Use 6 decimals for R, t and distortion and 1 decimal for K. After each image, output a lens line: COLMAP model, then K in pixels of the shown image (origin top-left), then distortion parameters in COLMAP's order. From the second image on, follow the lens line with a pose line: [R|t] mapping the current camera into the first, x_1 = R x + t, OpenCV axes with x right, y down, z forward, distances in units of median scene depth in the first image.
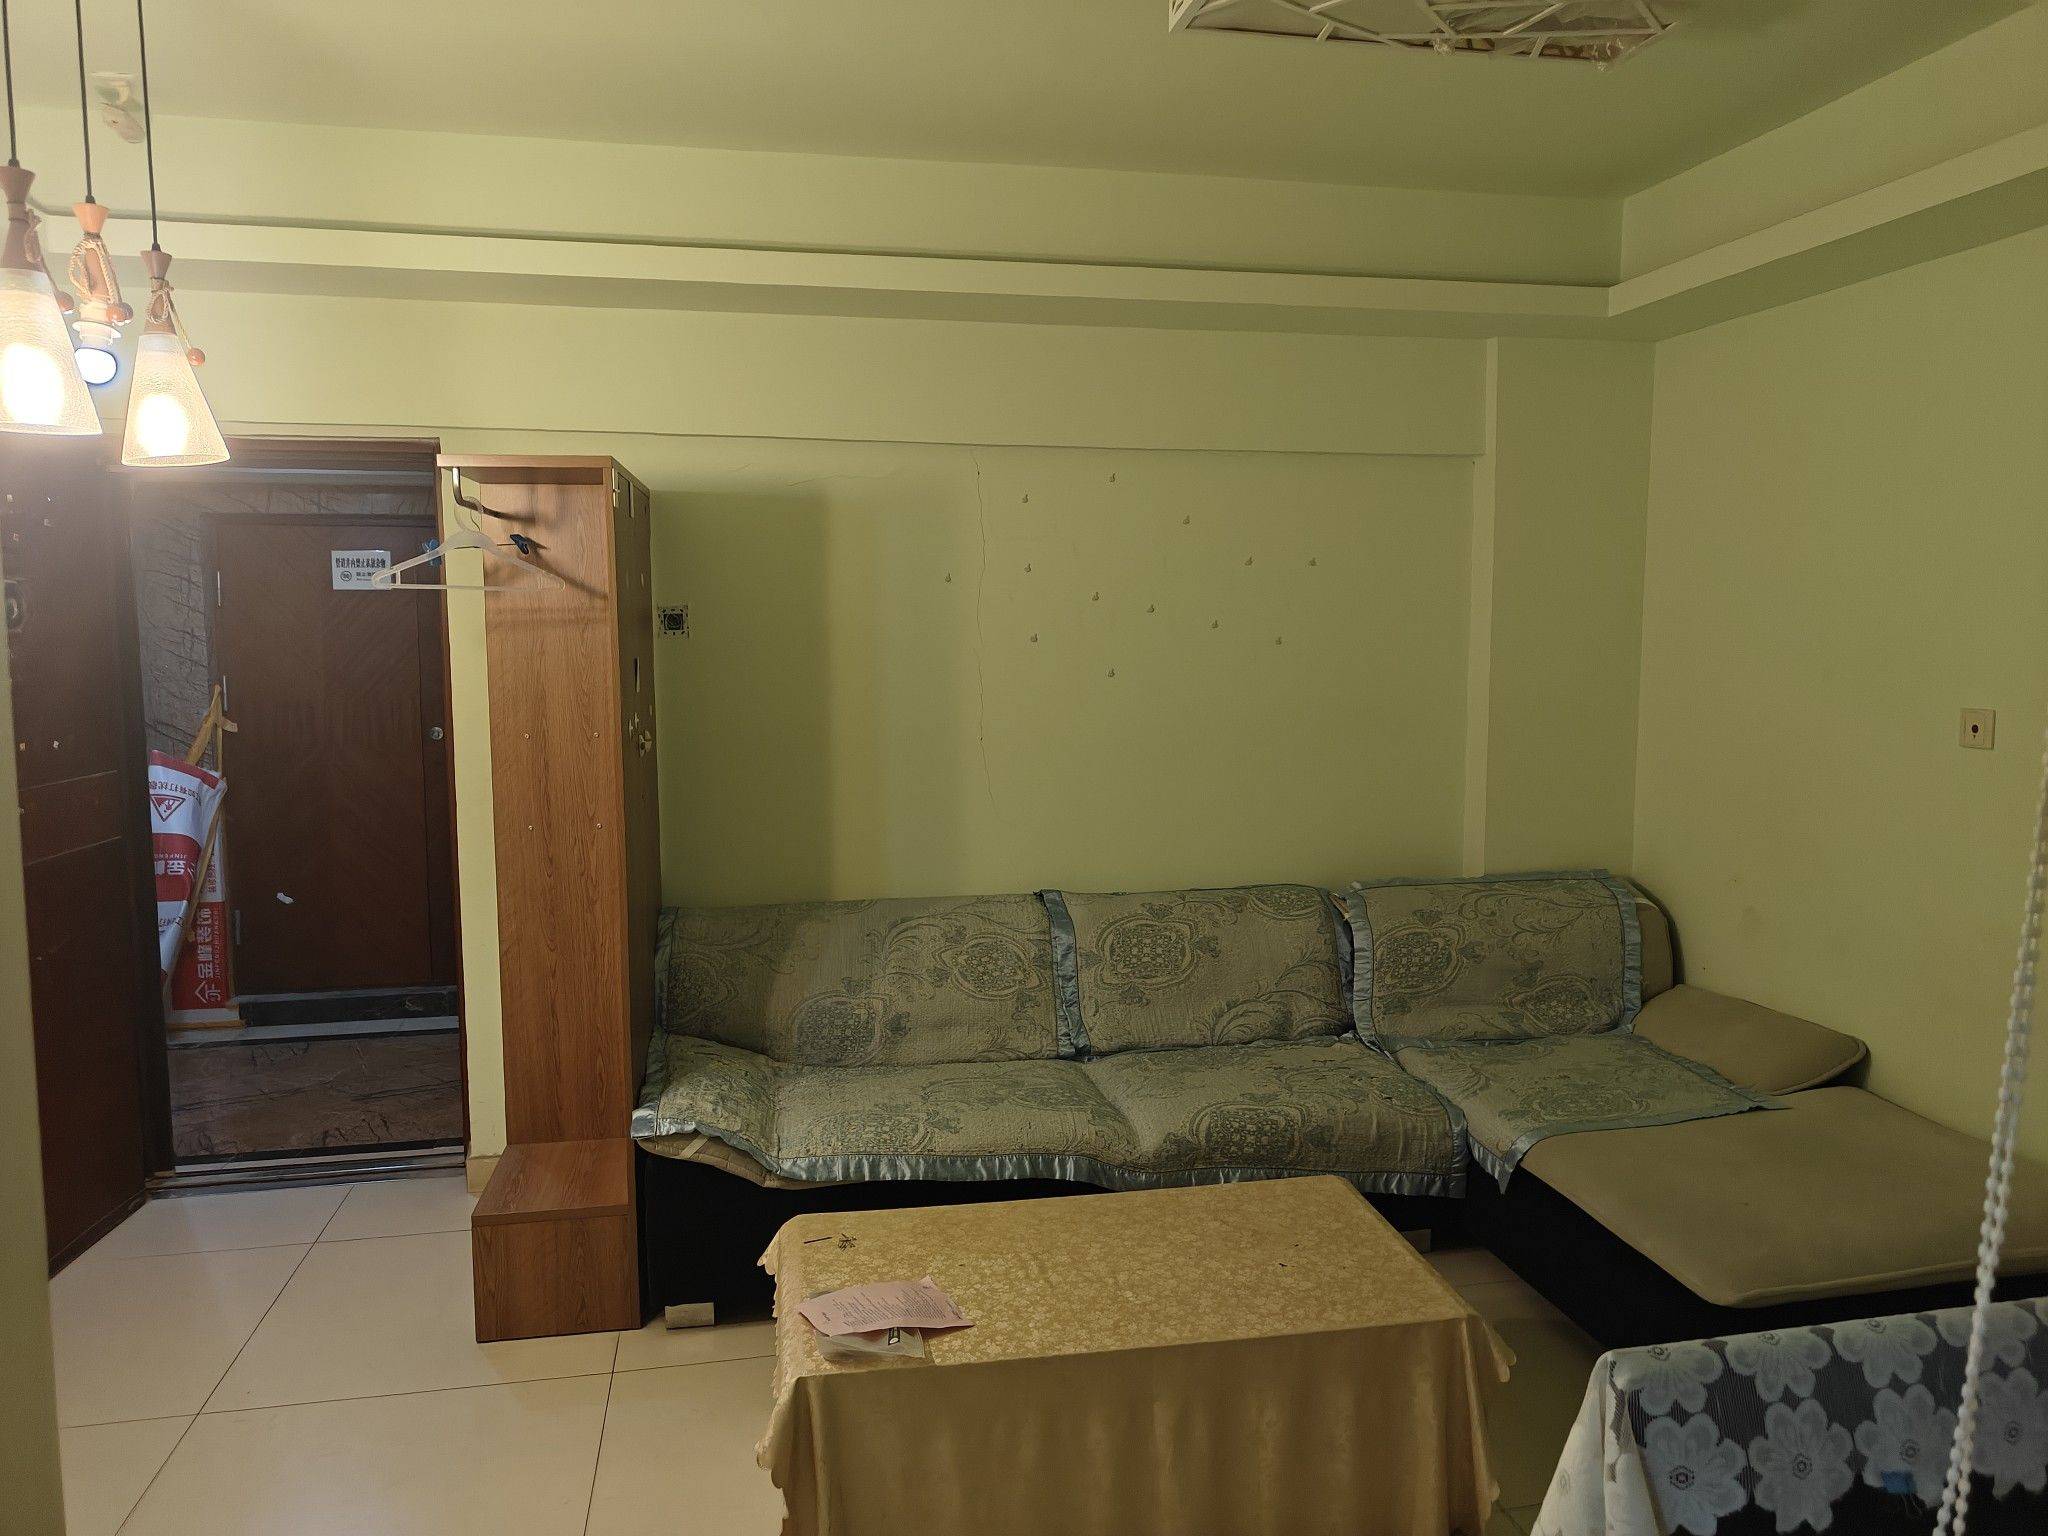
lens RADIAL K [[1431.5, 0, 1026.1], [0, 1431.5, 764.8], [0, 0, 1]] dist [-0.000874, -0.000184]
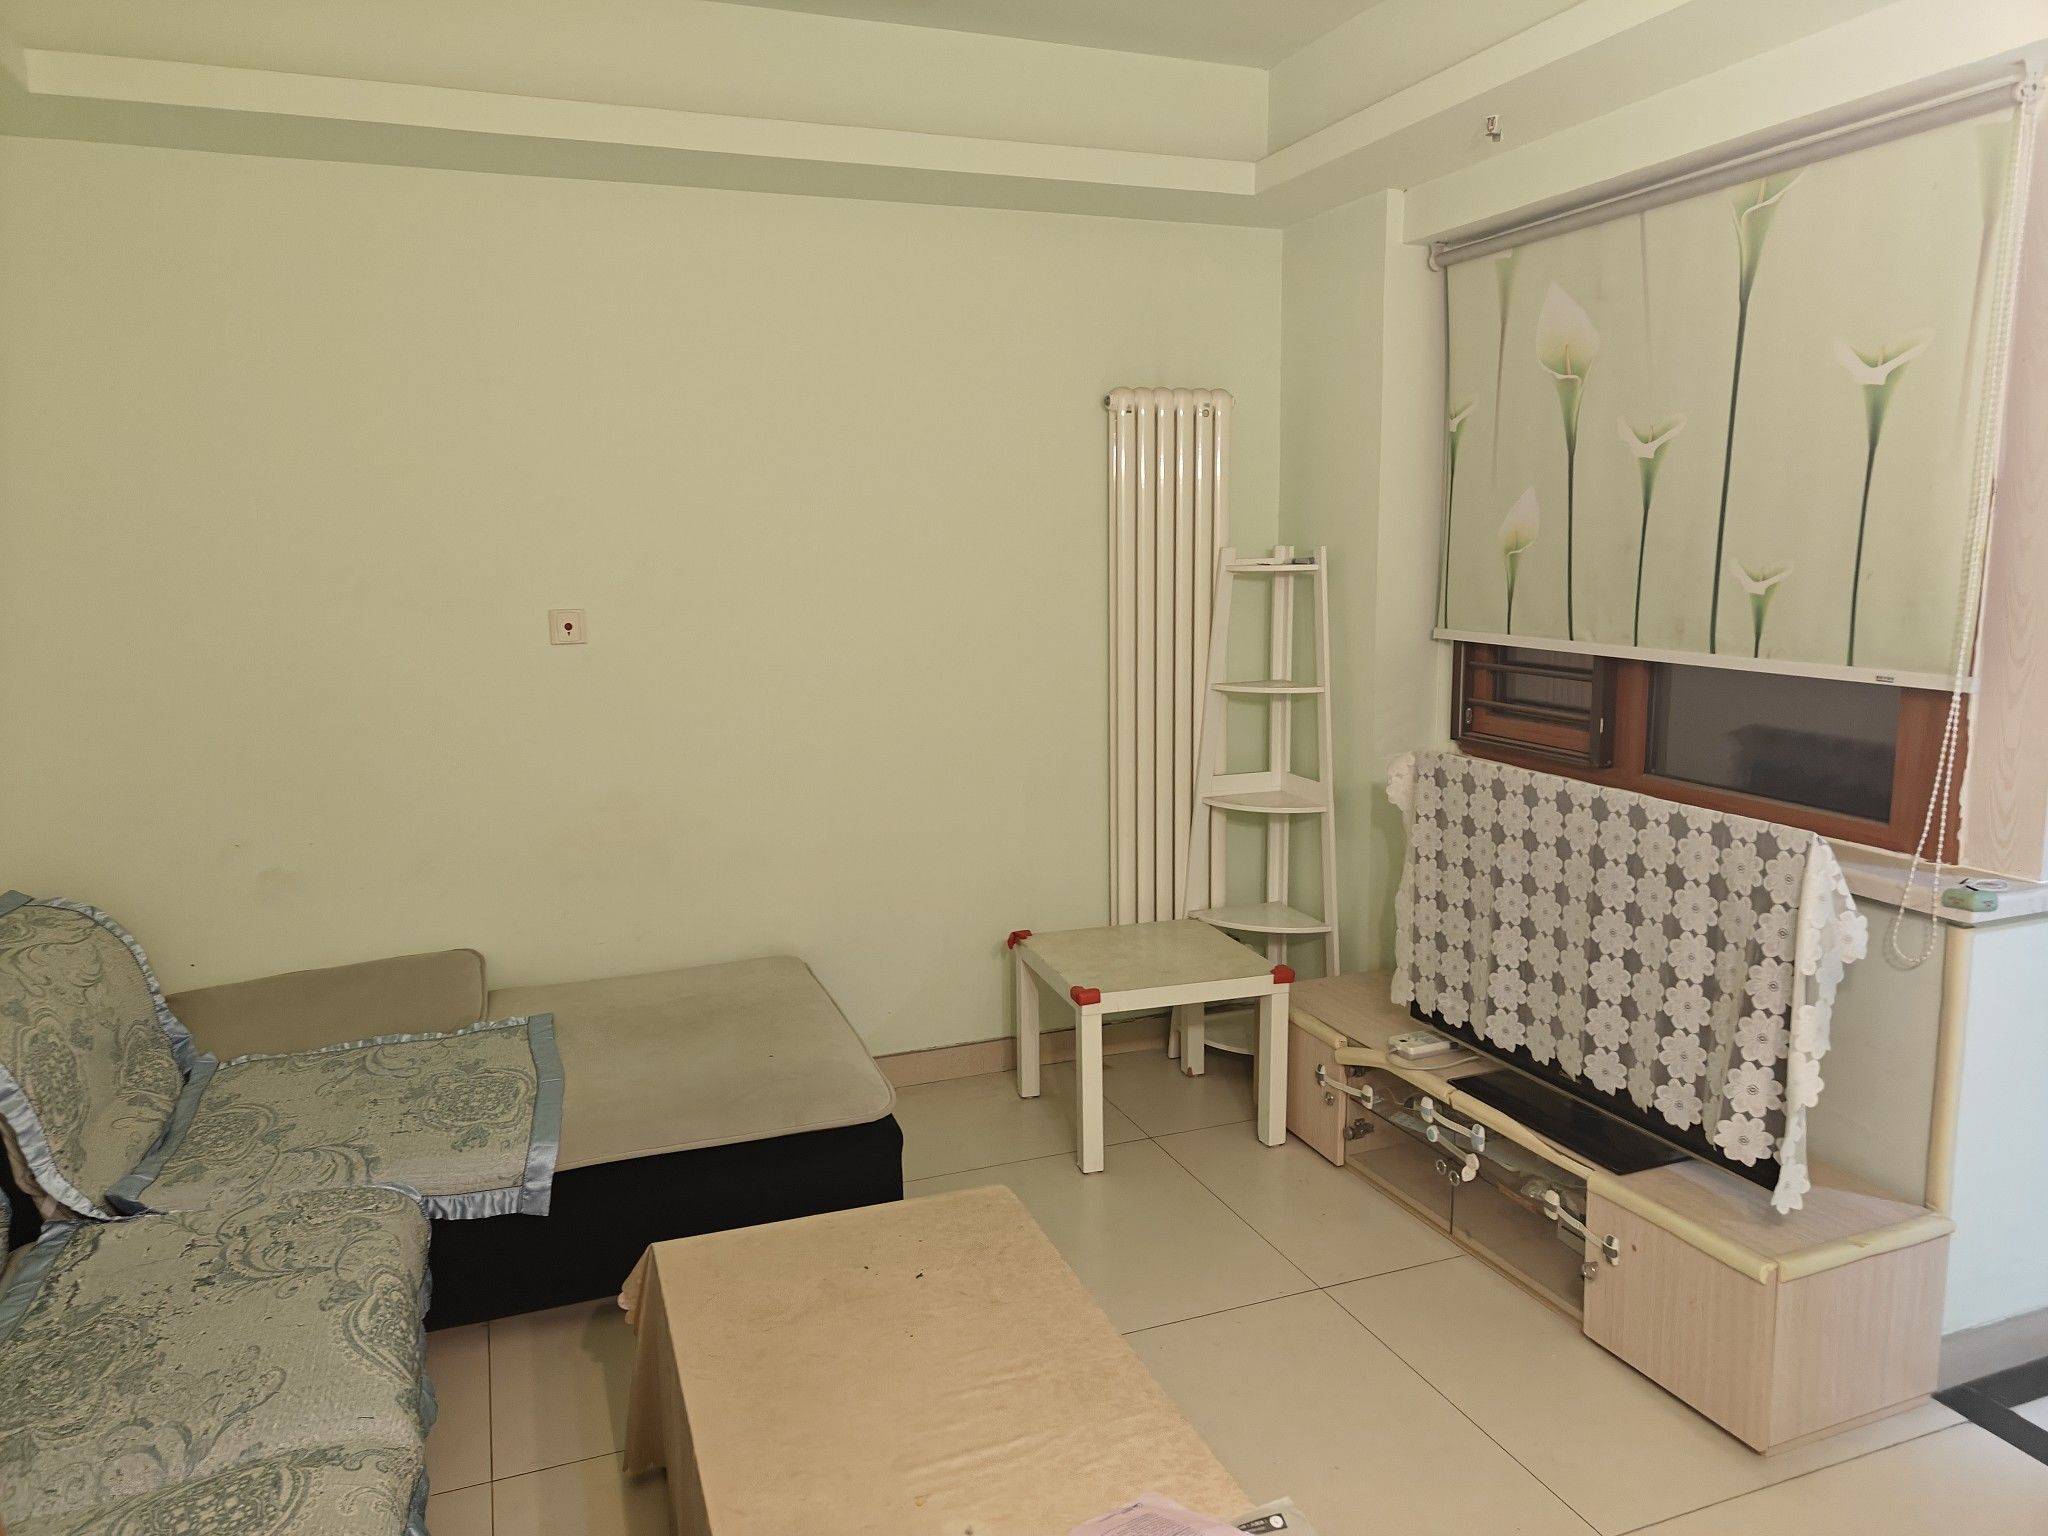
lens RADIAL K [[1431.5, 0, 1025.8], [0, 1431.5, 771.7], [0, 0, 1]] dist [-0.000874, -0.000184]
pose [[-0.178933, -0.163436, 0.970192, -0.469534], [0.114251, 0.975983, 0.185484, -0.075332], [-0.977205, 0.144035, -0.155963, 0.781057]]
